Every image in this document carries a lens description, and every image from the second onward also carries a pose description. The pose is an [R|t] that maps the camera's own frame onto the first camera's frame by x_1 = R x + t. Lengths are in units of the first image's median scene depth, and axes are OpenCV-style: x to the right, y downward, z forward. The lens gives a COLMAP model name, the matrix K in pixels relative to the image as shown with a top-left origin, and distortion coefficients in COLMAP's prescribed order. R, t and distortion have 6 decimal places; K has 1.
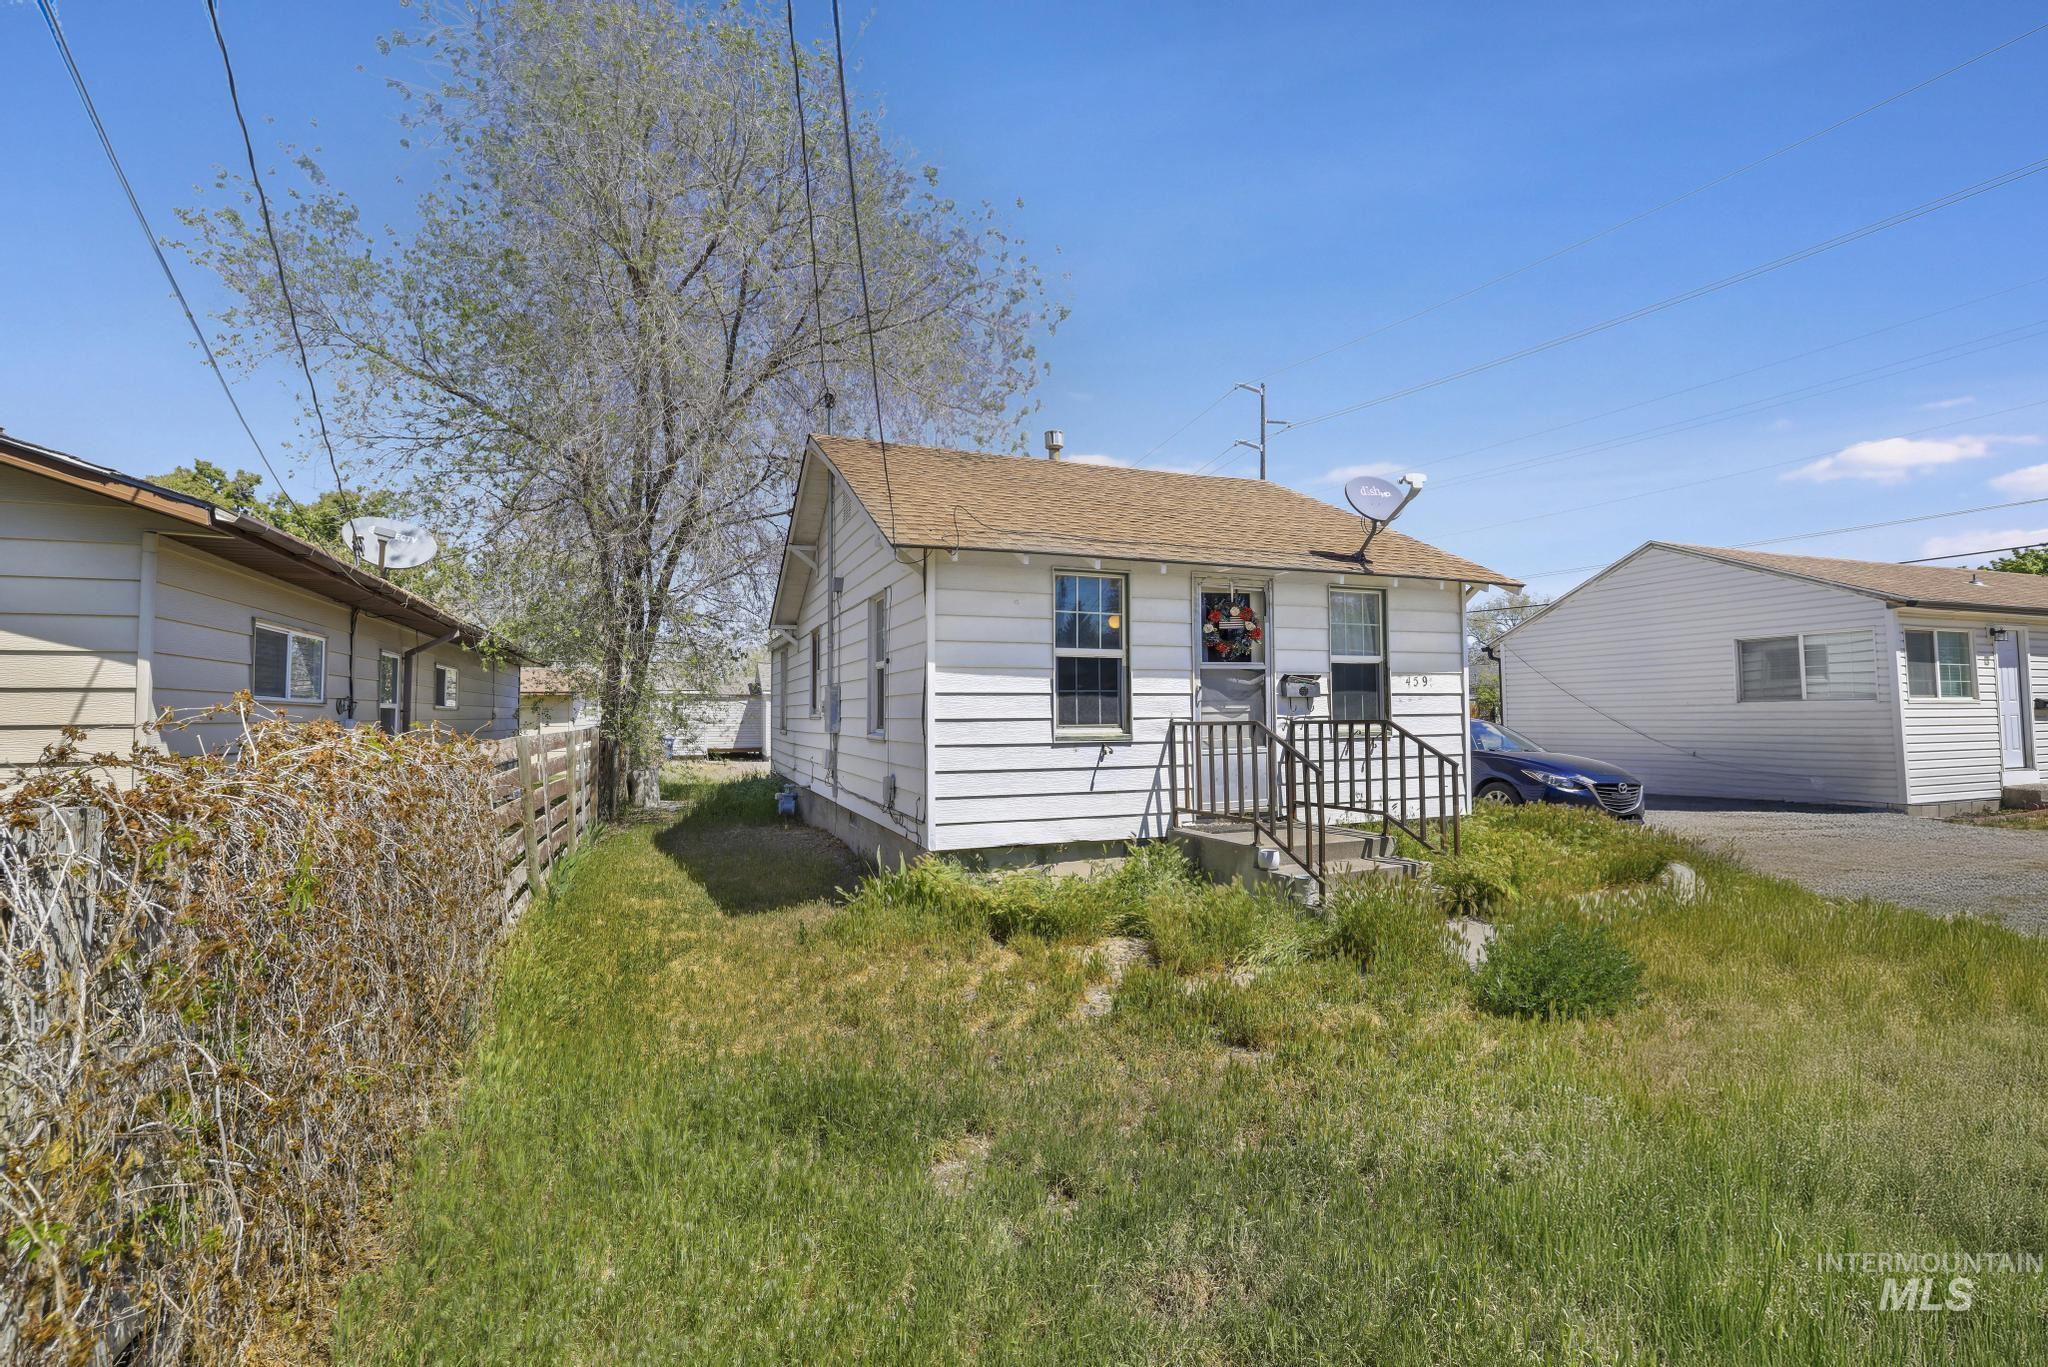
lens RADIAL K [[926.6, 0, 1020.4], [0, 926.6, 693.1], [0, 0, 1]] dist [-0.018225, 0.000412]
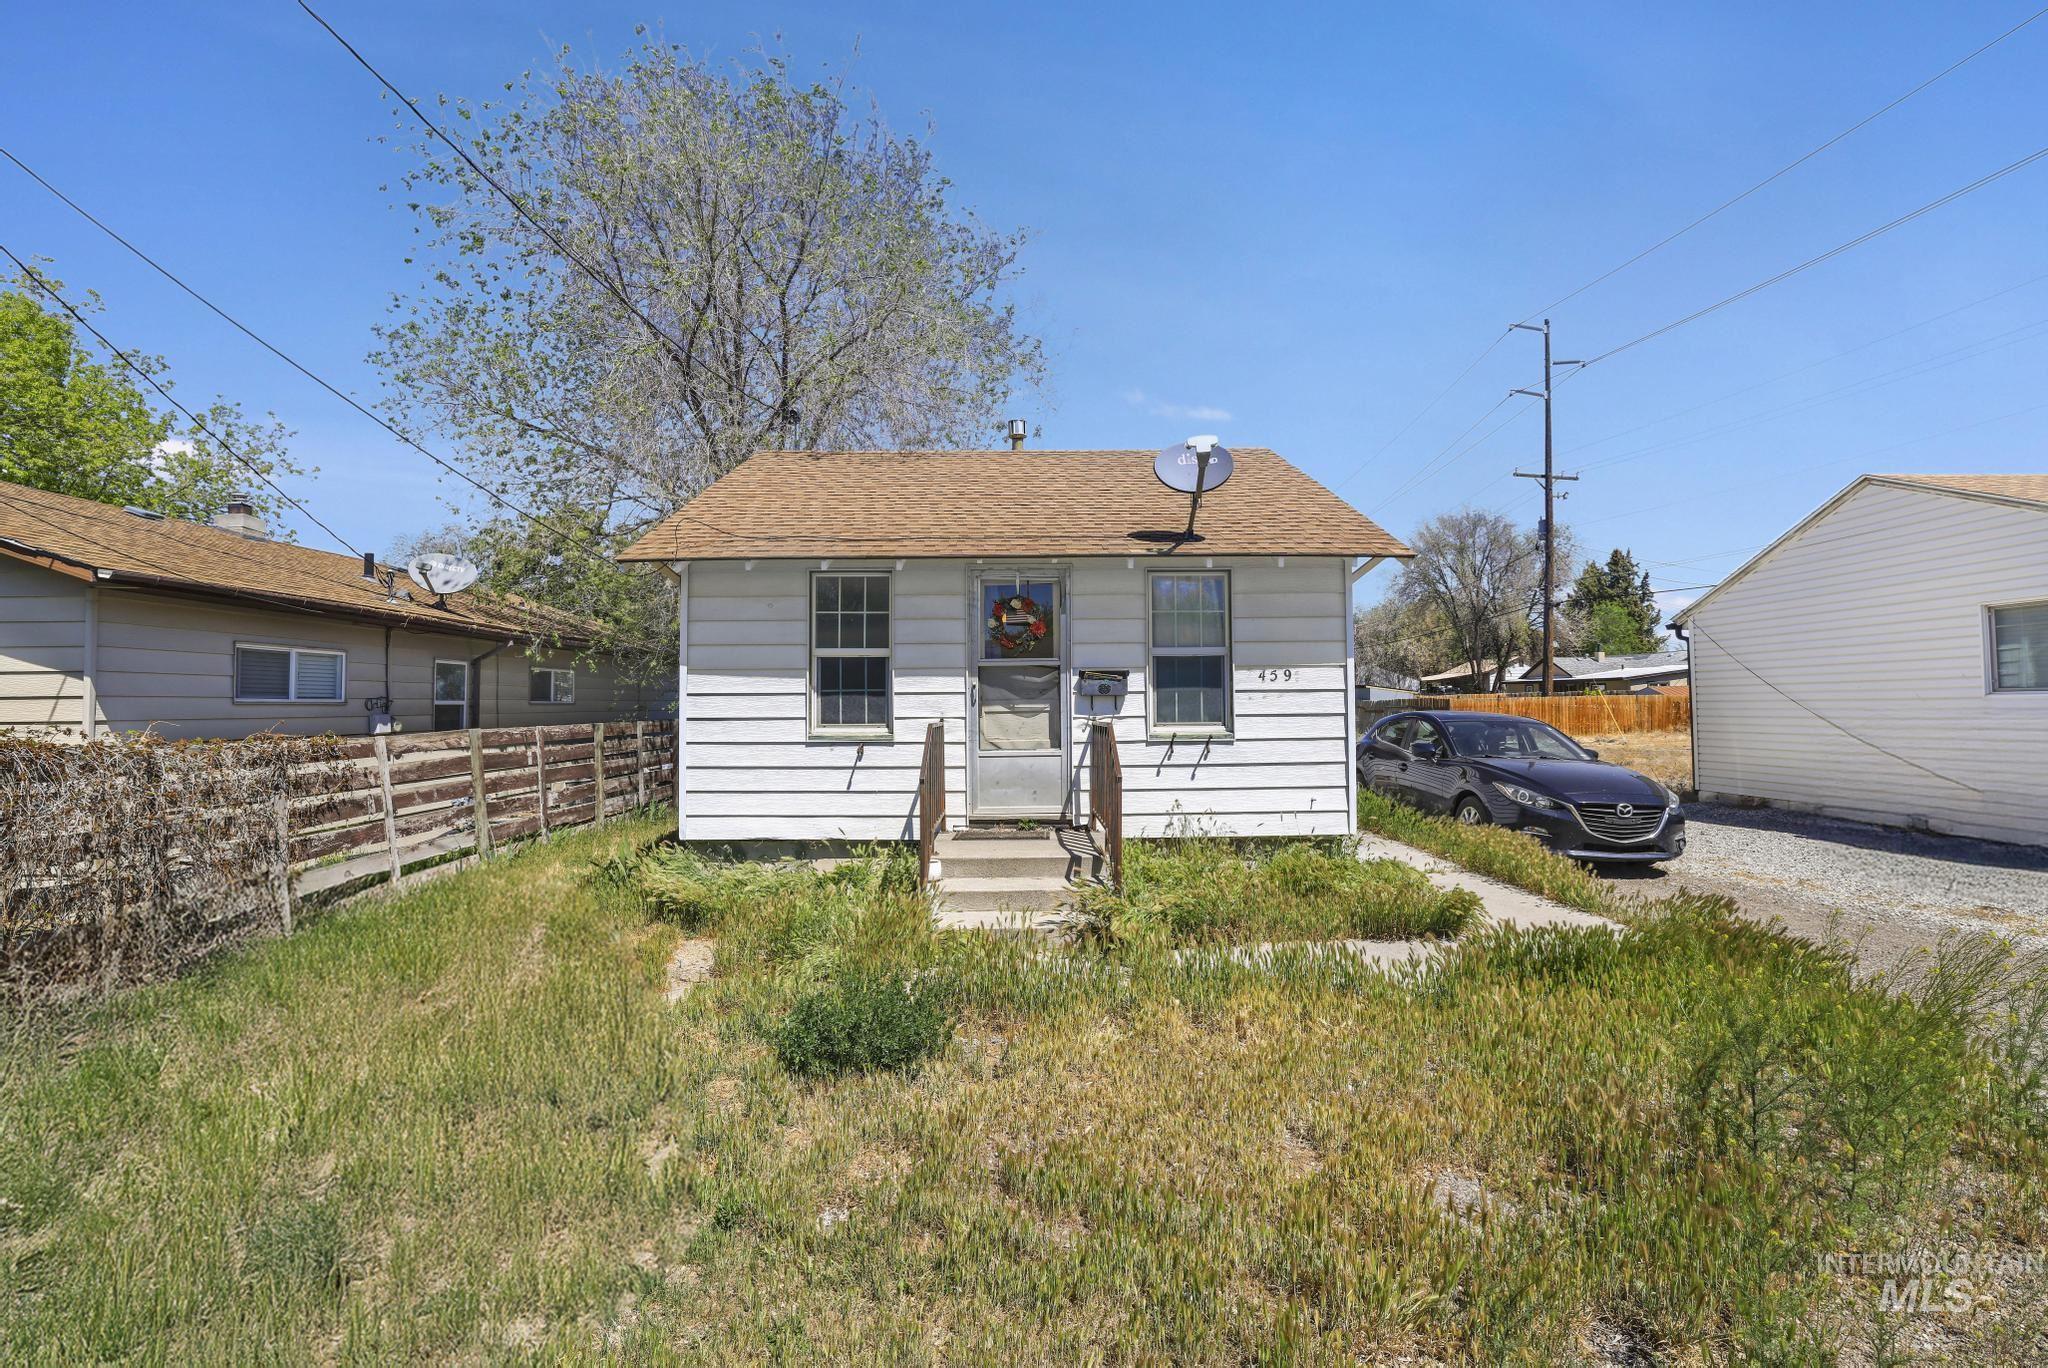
lens RADIAL K [[926.6, 0, 1020.4], [0, 926.6, 693.6], [0, 0, 1]] dist [-0.018225, 0.000412]
pose [[0.929033, -0.002683, -0.369986, 0.606774], [0.007928, 0.999888, 0.012656, -0.010065], [0.369911, -0.014691, 0.928951, 0.134265]]
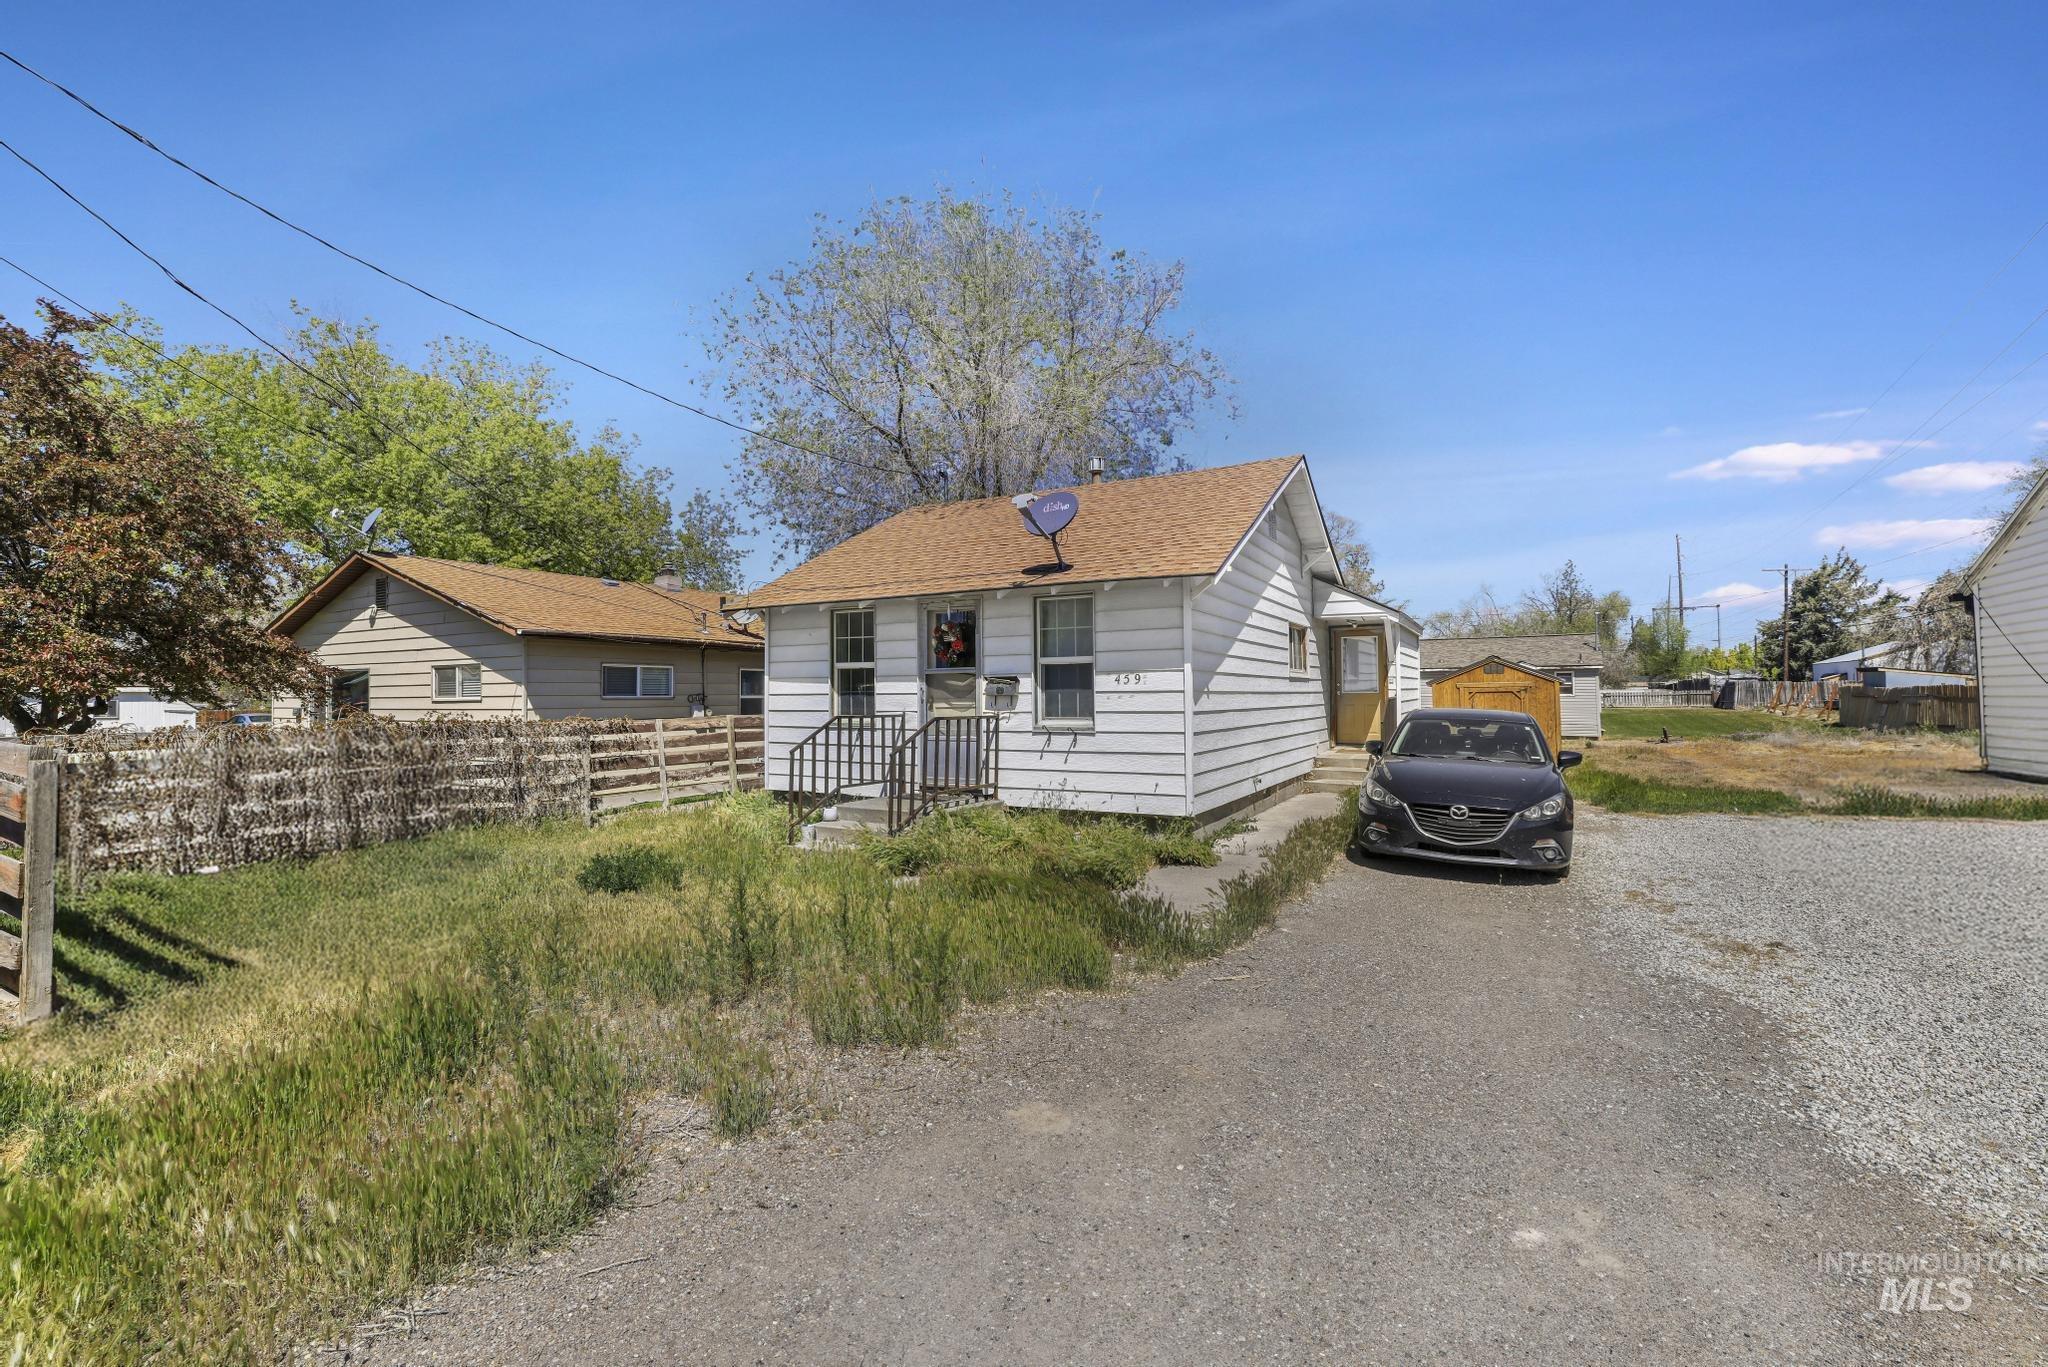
lens RADIAL K [[872.7, 0, 1031.5], [0, 872.7, 679.3], [0, 0, 1]] dist [-0.004317, -0.000027]
pose [[0.625633, -0.016520, -0.779943, 1.286830], [0.011753, 0.999862, -0.011750, -0.002789], [0.780029, -0.001816, 0.625741, 0.357603]]
